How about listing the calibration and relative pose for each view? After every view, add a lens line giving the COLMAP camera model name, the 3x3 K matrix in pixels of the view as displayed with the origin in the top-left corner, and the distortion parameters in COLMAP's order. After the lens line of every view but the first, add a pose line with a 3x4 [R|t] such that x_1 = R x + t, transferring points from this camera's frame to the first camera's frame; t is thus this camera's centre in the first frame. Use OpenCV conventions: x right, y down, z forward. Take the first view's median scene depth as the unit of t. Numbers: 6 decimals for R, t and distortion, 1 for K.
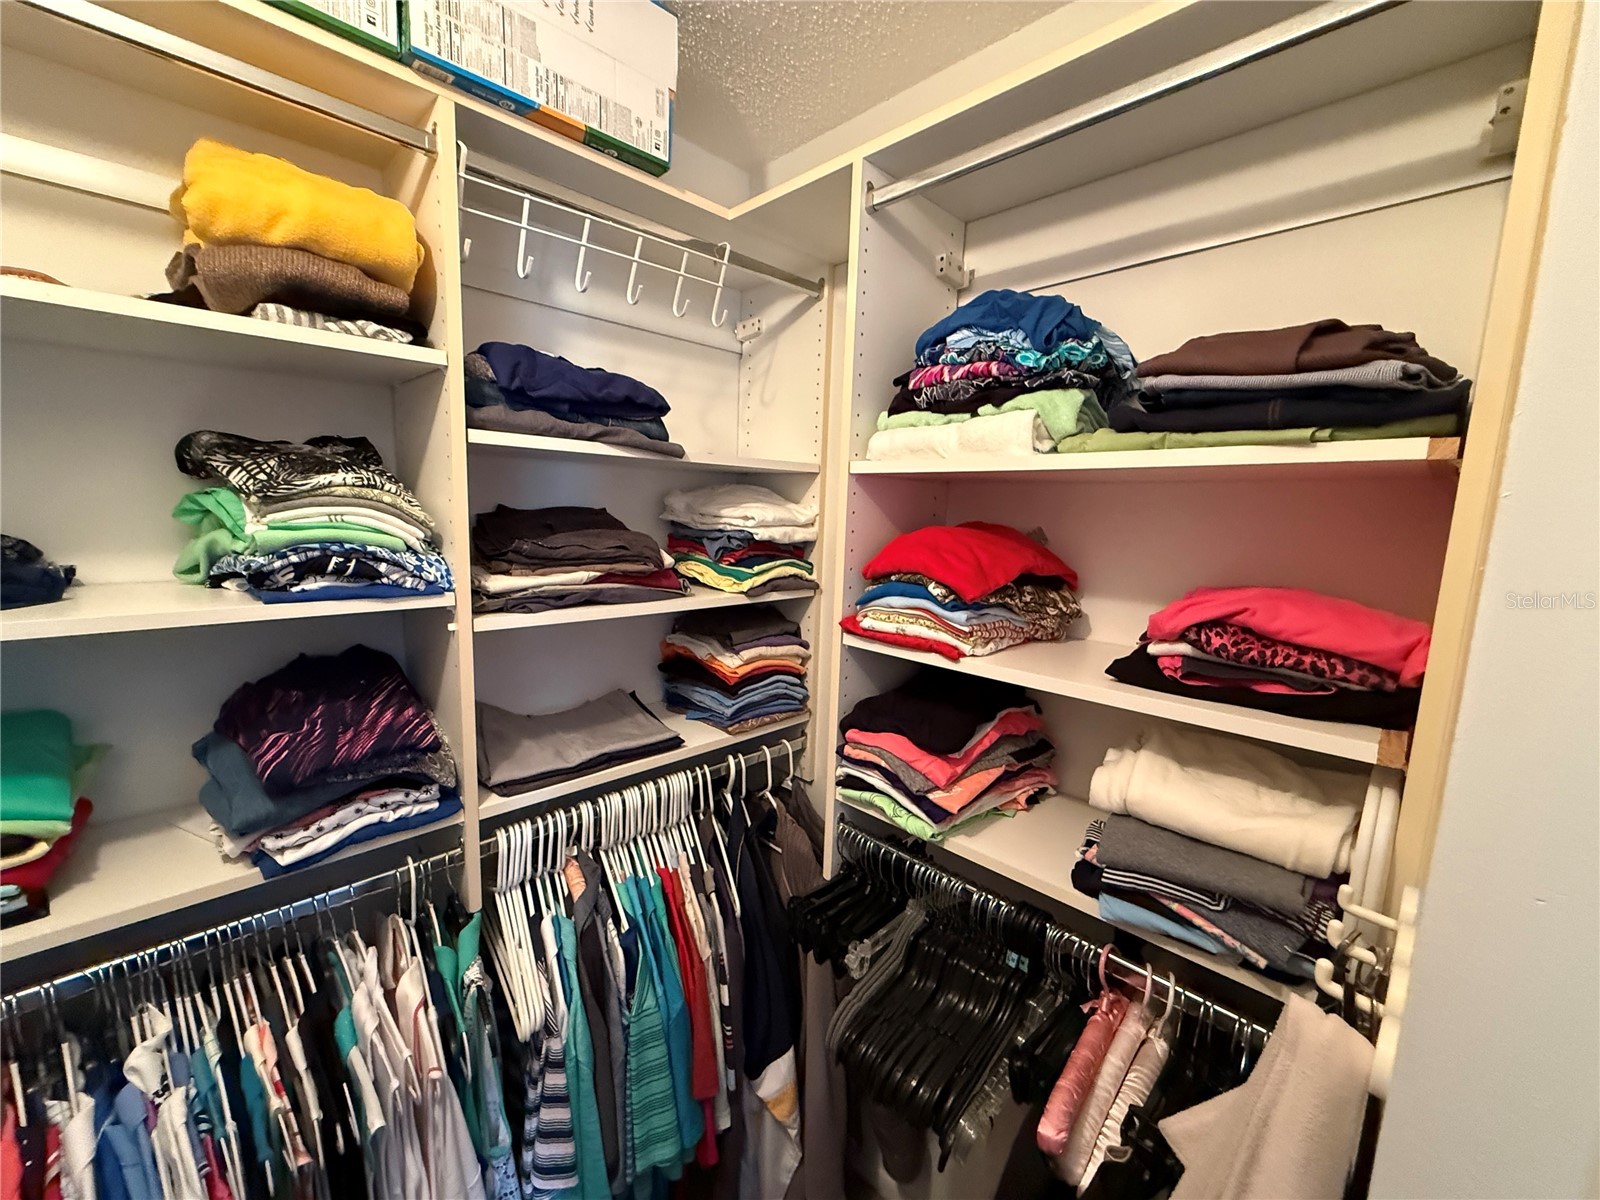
lens RADIAL K [[636.9, 0, 796.4], [0, 636.9, 598.3], [0, 0, 1]] dist [-0.000884, 0.000163]
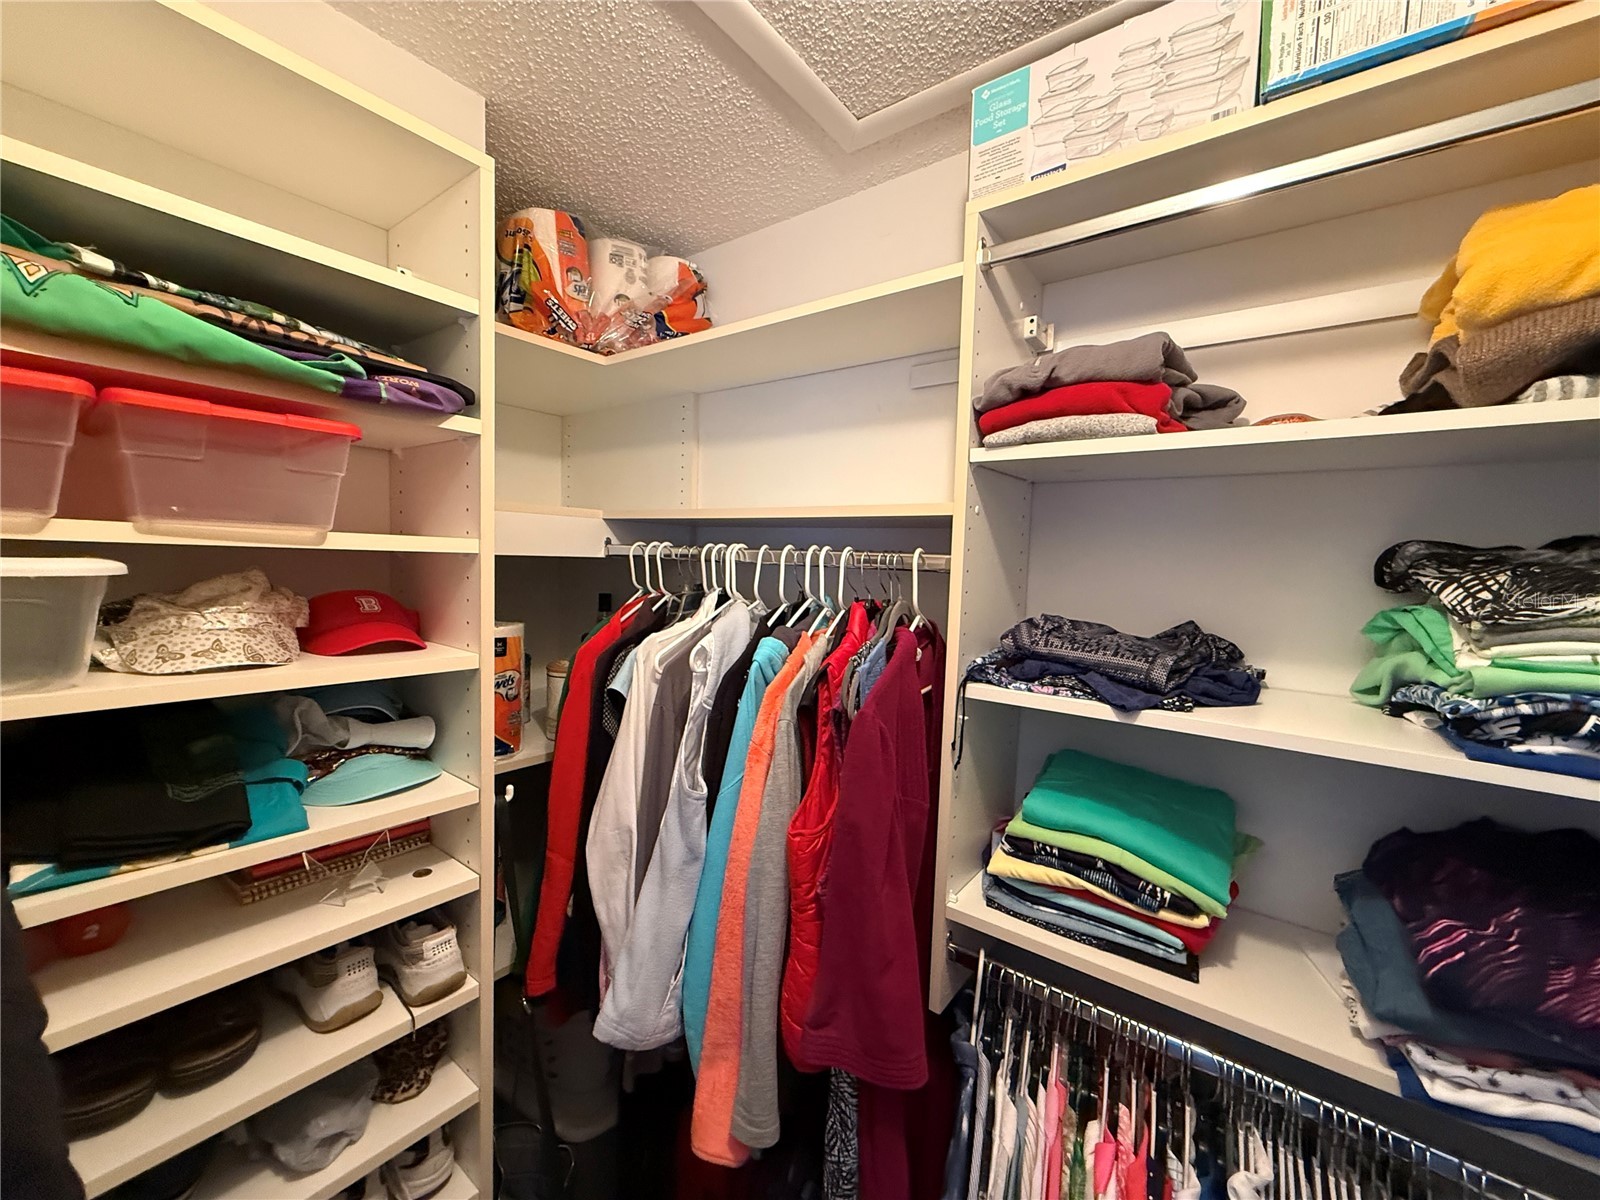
lens RADIAL K [[636.9, 0, 796.4], [0, 636.9, 598.3], [0, 0, 1]] dist [-0.000884, 0.000163]
pose [[0.128117, 0.038363, -0.991017, -0.138625], [-0.166367, 0.985923, 0.016658, -0.050201], [0.977706, 0.162738, 0.132695, 0.040849]]
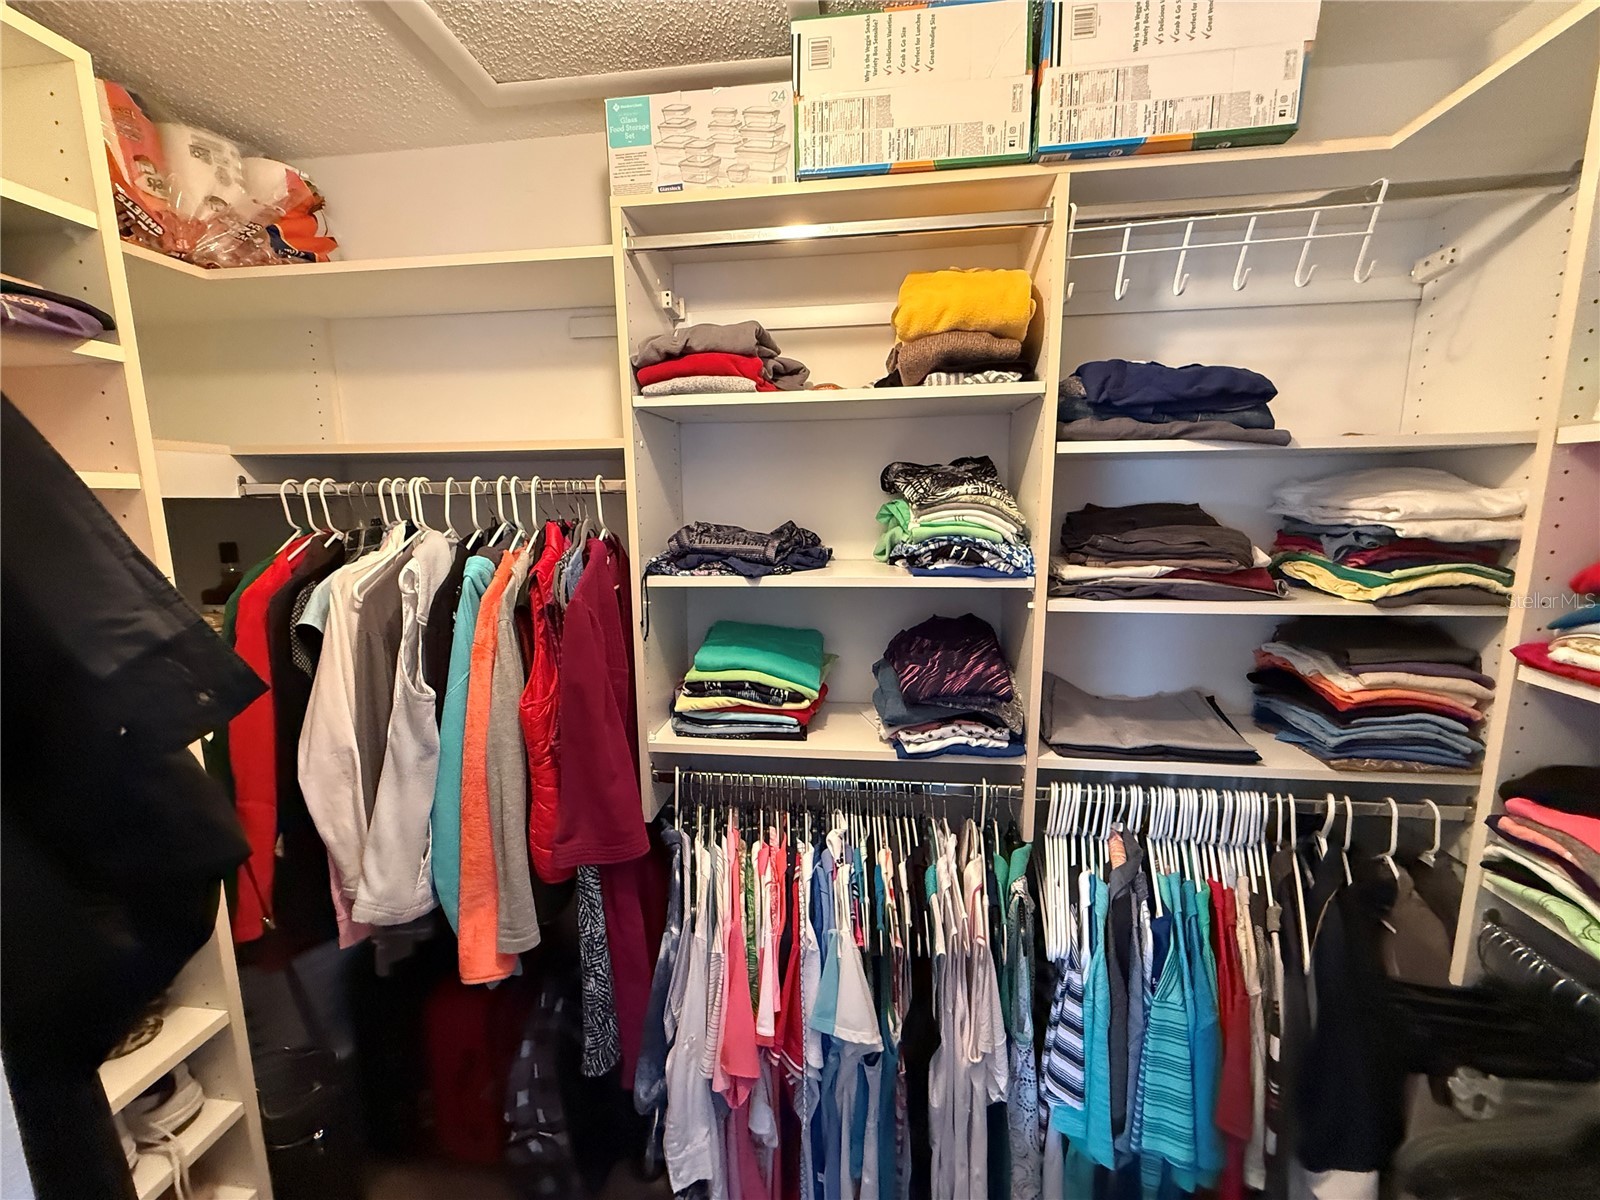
lens RADIAL K [[636.9, 0, 796.4], [0, 636.9, 598.3], [0, 0, 1]] dist [-0.000884, 0.000163]
pose [[0.612721, 0.082792, -0.785950, 0.145076], [-0.080275, 0.995874, 0.042324, 0.015698], [0.786211, 0.037160, 0.616839, -0.113713]]
